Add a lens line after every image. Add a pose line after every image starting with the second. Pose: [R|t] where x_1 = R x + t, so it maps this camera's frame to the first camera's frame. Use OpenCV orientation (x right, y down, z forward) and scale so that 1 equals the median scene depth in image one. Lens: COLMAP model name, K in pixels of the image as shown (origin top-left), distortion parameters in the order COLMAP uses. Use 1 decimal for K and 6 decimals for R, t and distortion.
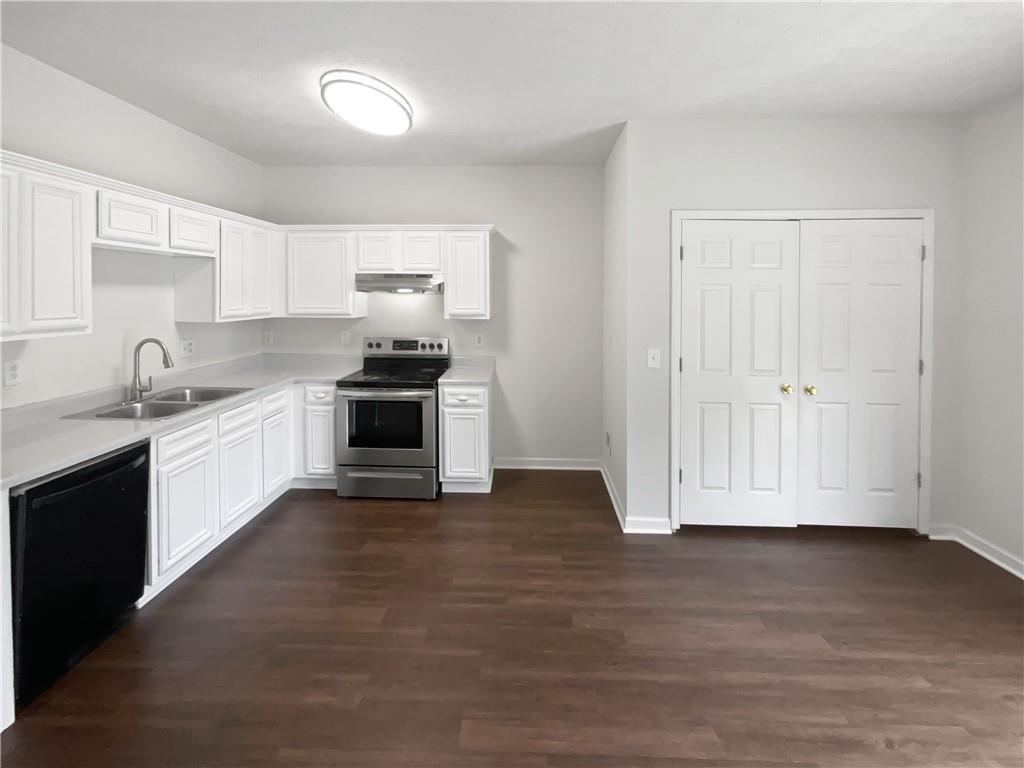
lens RADIAL K [[464.8, 0, 512.7], [0, 464.8, 340.7], [0, 0, 1]] dist [-0.000784, 0.000255]
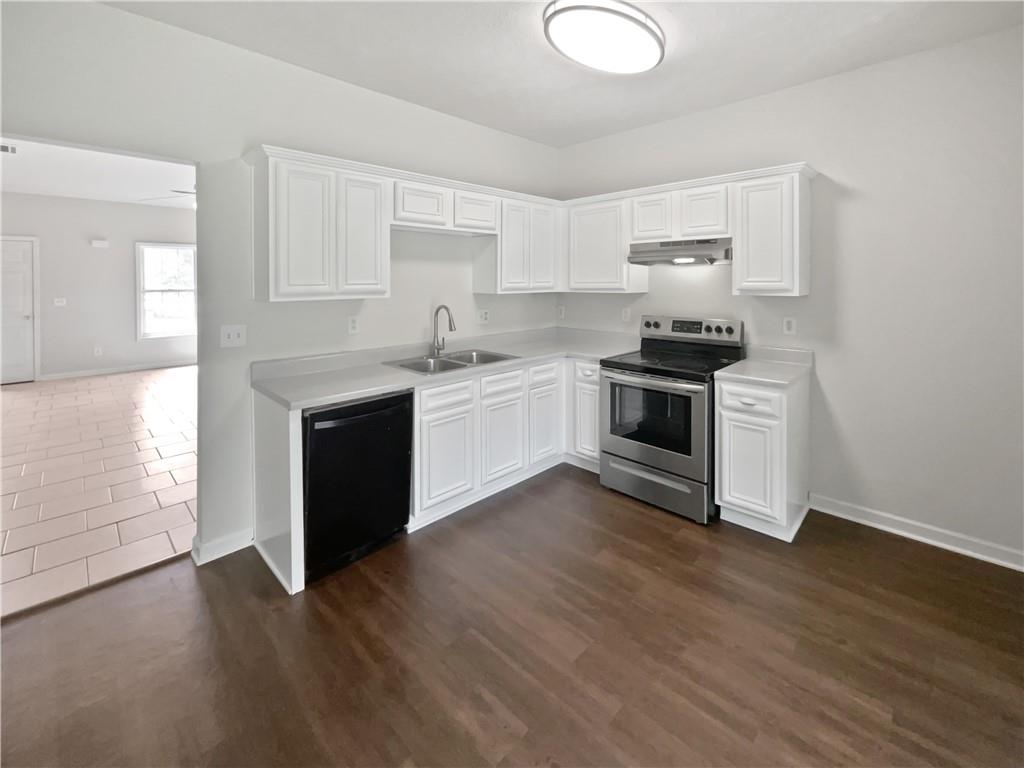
lens RADIAL K [[452.1, 0, 512.2], [0, 452.1, 306.8], [0, 0, 1]] dist [-0.001146, 0.000149]
pose [[0.738536, 0.030276, -0.673534, 0.096467], [-0.057725, 0.998162, -0.018427, 0.008298], [0.671738, 0.052489, 0.738927, 0.208415]]
